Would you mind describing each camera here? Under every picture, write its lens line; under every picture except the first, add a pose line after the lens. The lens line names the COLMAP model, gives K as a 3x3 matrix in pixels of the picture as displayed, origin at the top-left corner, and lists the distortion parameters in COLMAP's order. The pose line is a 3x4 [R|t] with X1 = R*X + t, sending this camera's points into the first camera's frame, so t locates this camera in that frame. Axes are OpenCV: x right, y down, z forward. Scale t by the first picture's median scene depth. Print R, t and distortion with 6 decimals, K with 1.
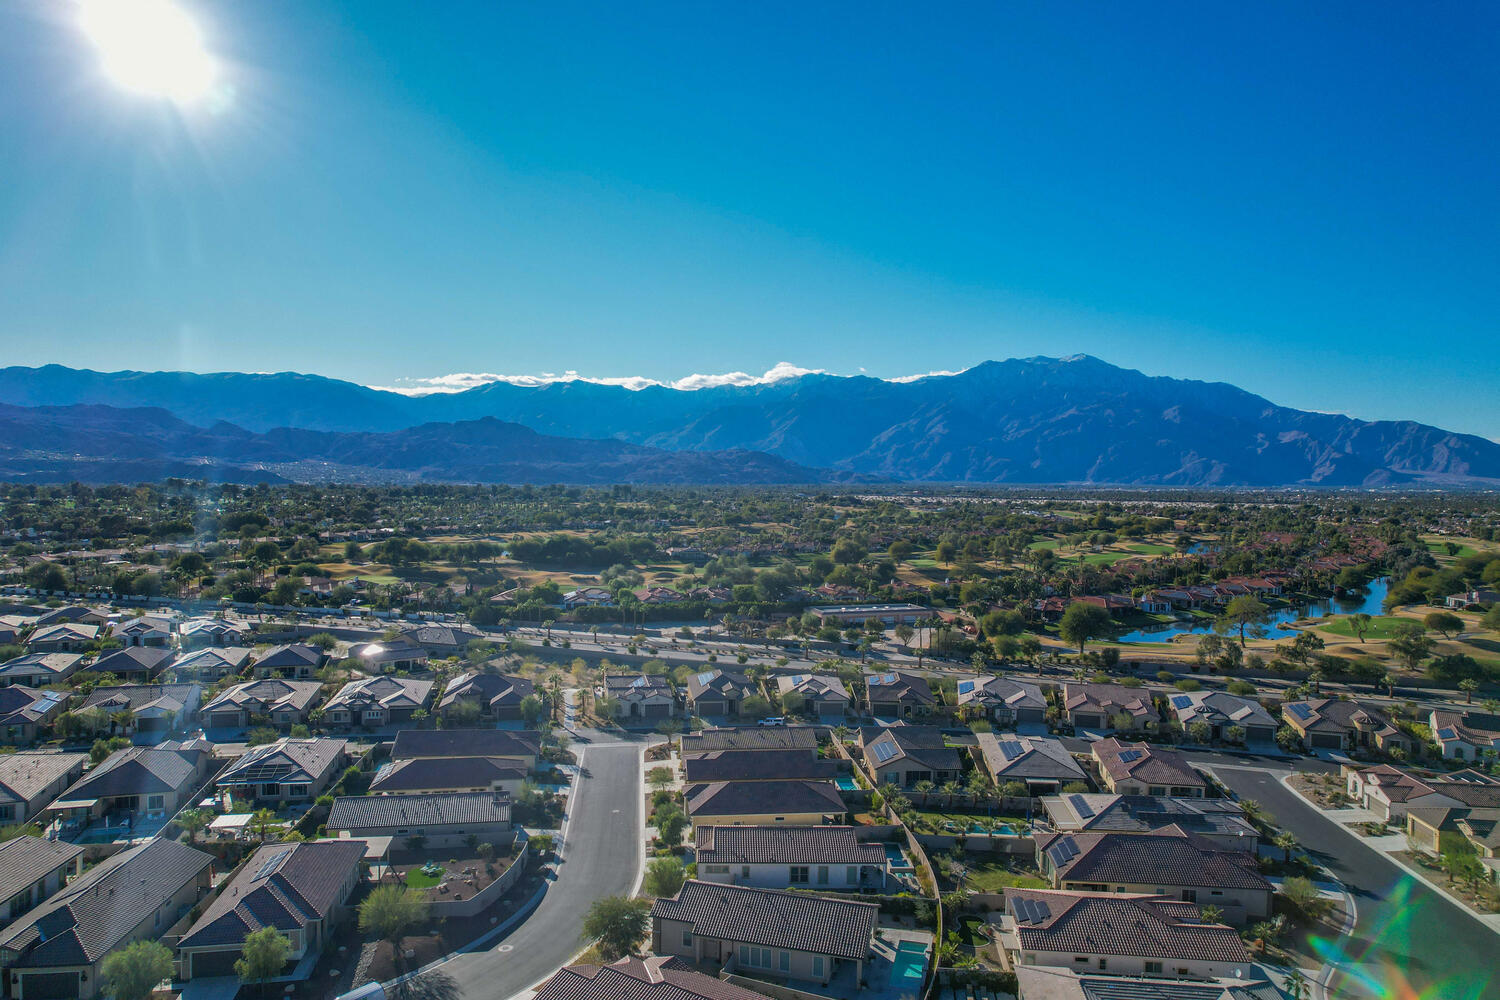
lens RADIAL K [[958.1, 0, 748.7], [0, 958.1, 499.2], [0, 0, 1]] dist [-0.074261, 0.069076]
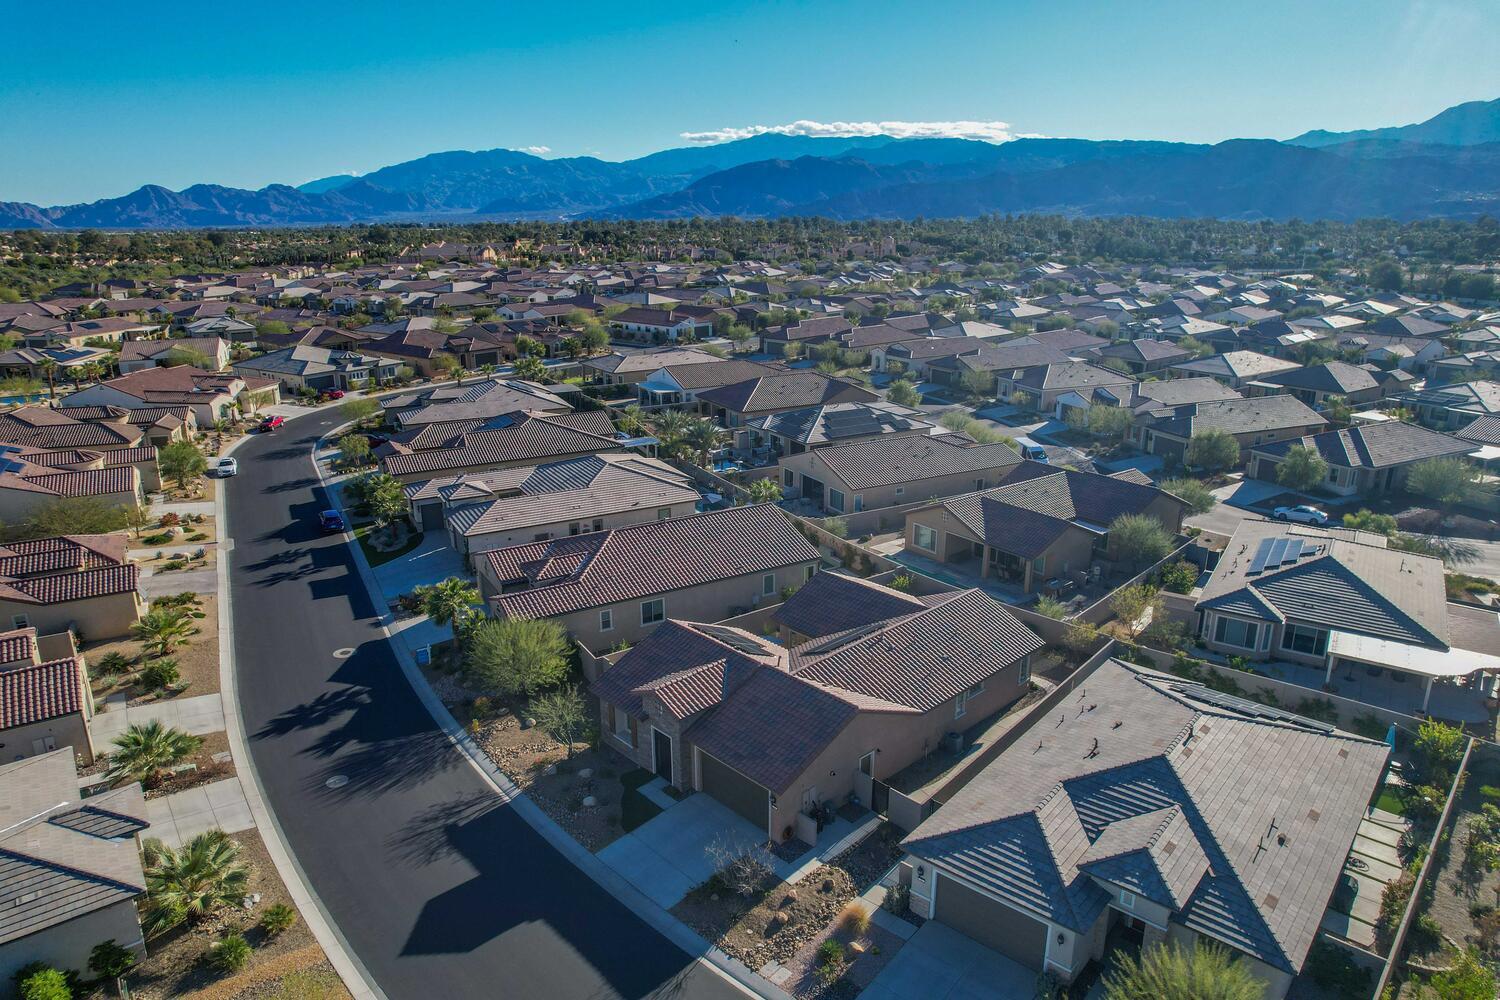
lens RADIAL K [[960.8, 0, 749.3], [0, 960.8, 504.2], [0, 0, 1]] dist [-0.078408, 0.072526]
pose [[0.288709, 0.263695, -0.920387, 0.073139], [-0.013045, 0.962317, 0.271617, 0.047868], [0.957328, -0.066411, 0.281270, 0.008339]]
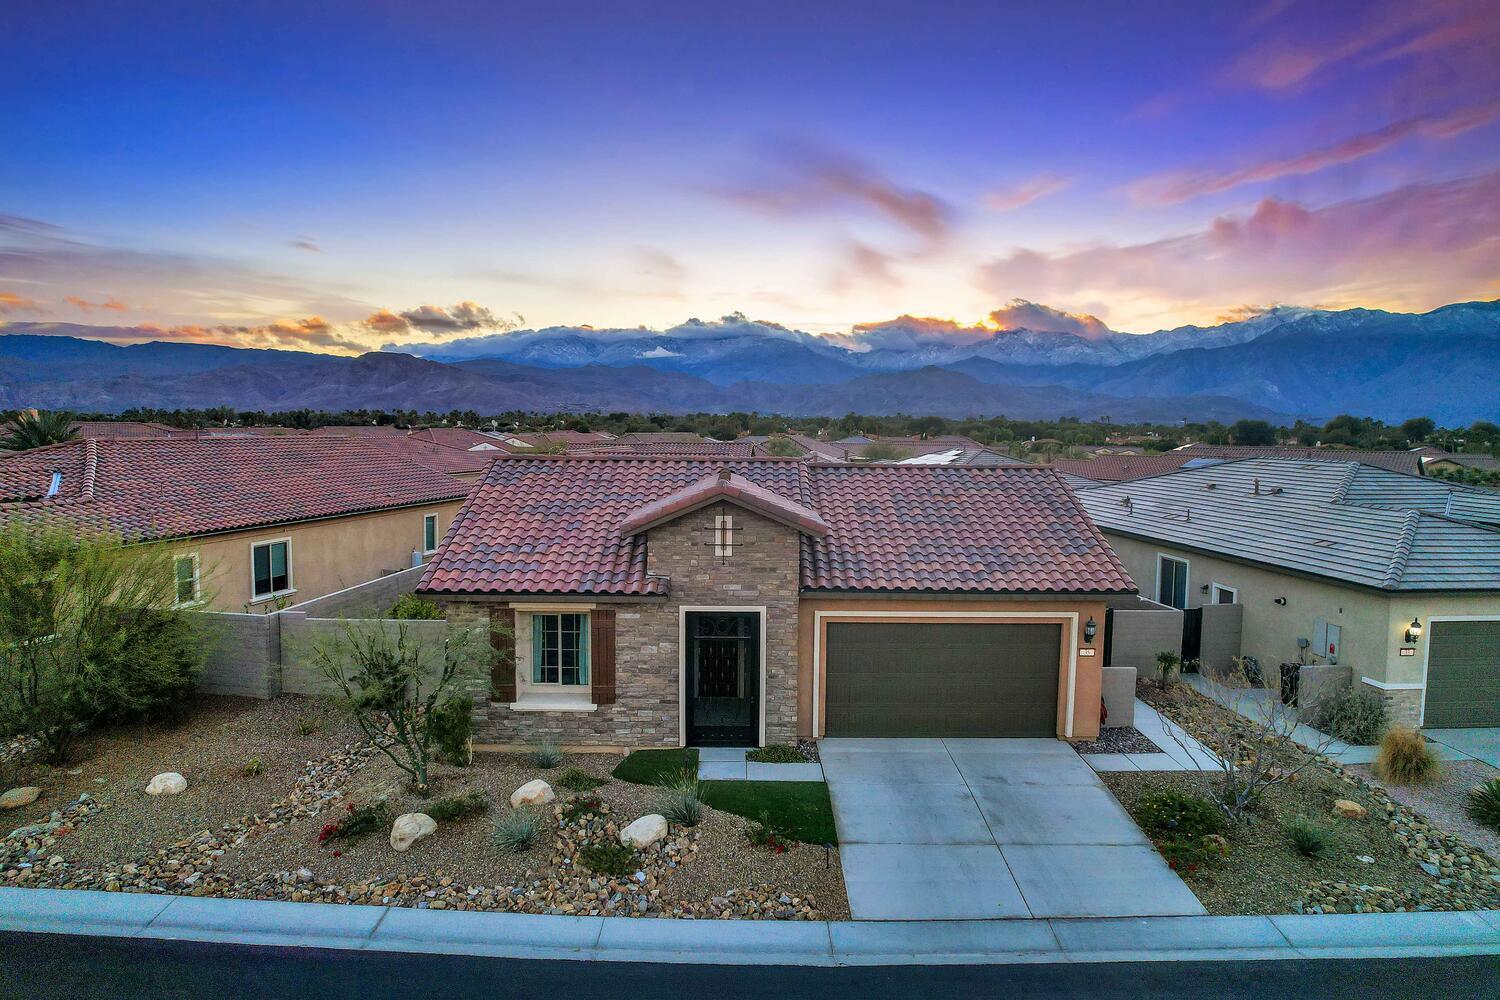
lens RADIAL K [[960.8, 0, 749.3], [0, 960.8, 504.2], [0, 0, 1]] dist [-0.078408, 0.072526]
pose [[0.899684, 0.028845, -0.435588, -0.010195], [-0.005256, 0.998458, 0.055263, 0.099513], [0.436510, -0.047430, 0.898448, -0.011527]]
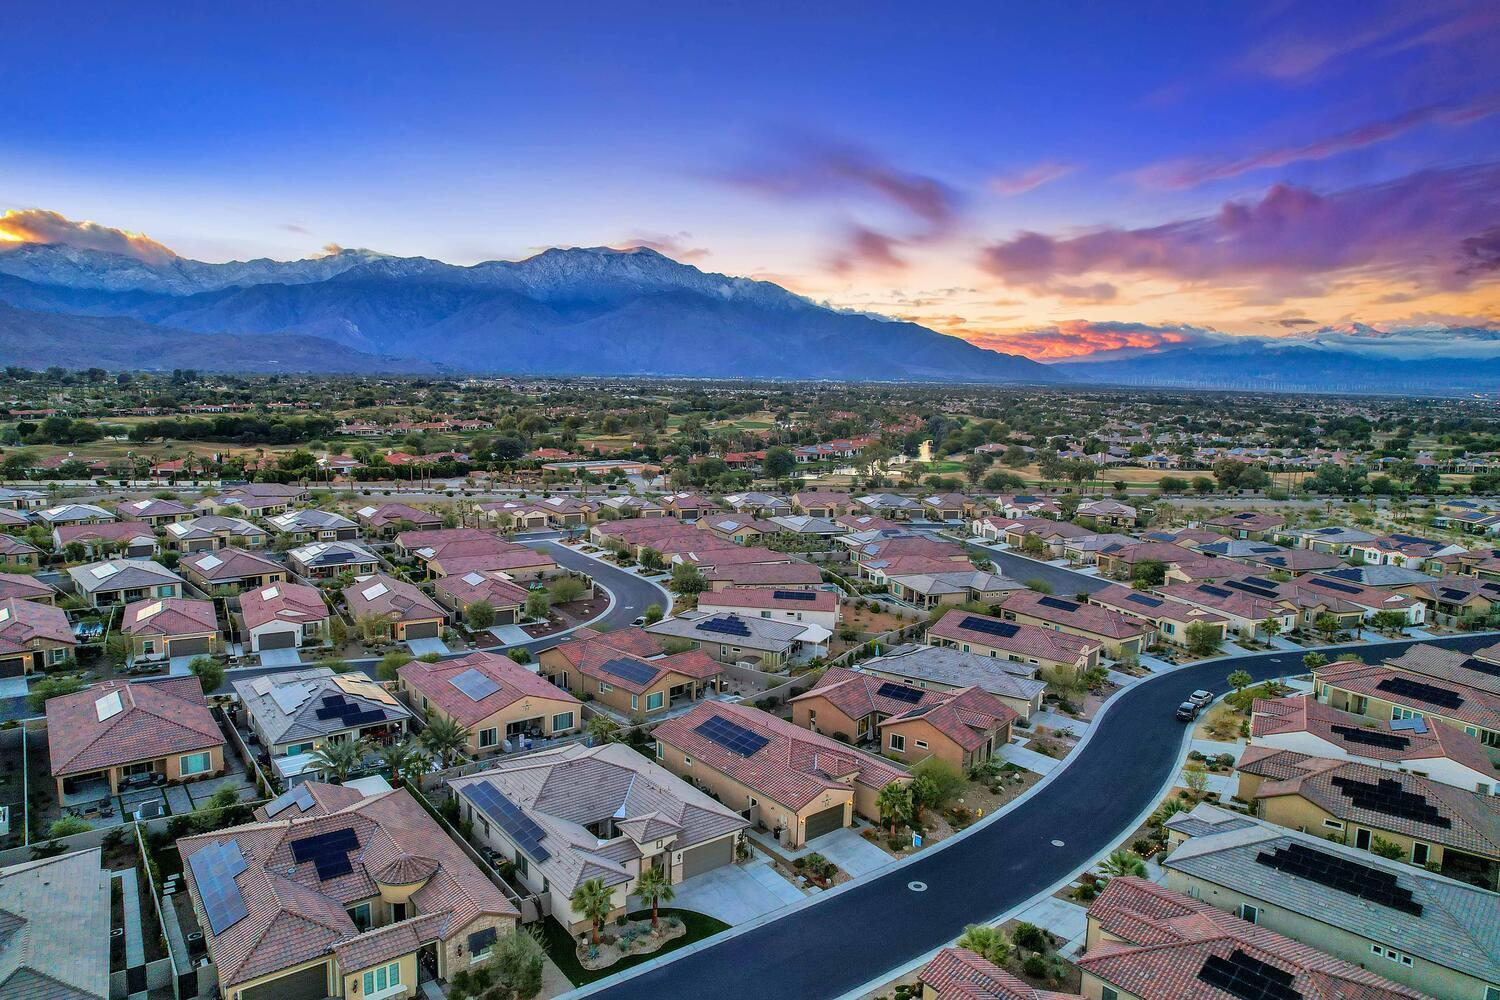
lens RADIAL K [[960.8, 0, 749.3], [0, 960.8, 504.2], [0, 0, 1]] dist [-0.078408, 0.072526]
pose [[0.901397, -0.048486, 0.430270, -0.192921], [-0.003361, 0.992897, 0.118928, 0.016667], [-0.432980, -0.108648, 0.894832, -0.160564]]
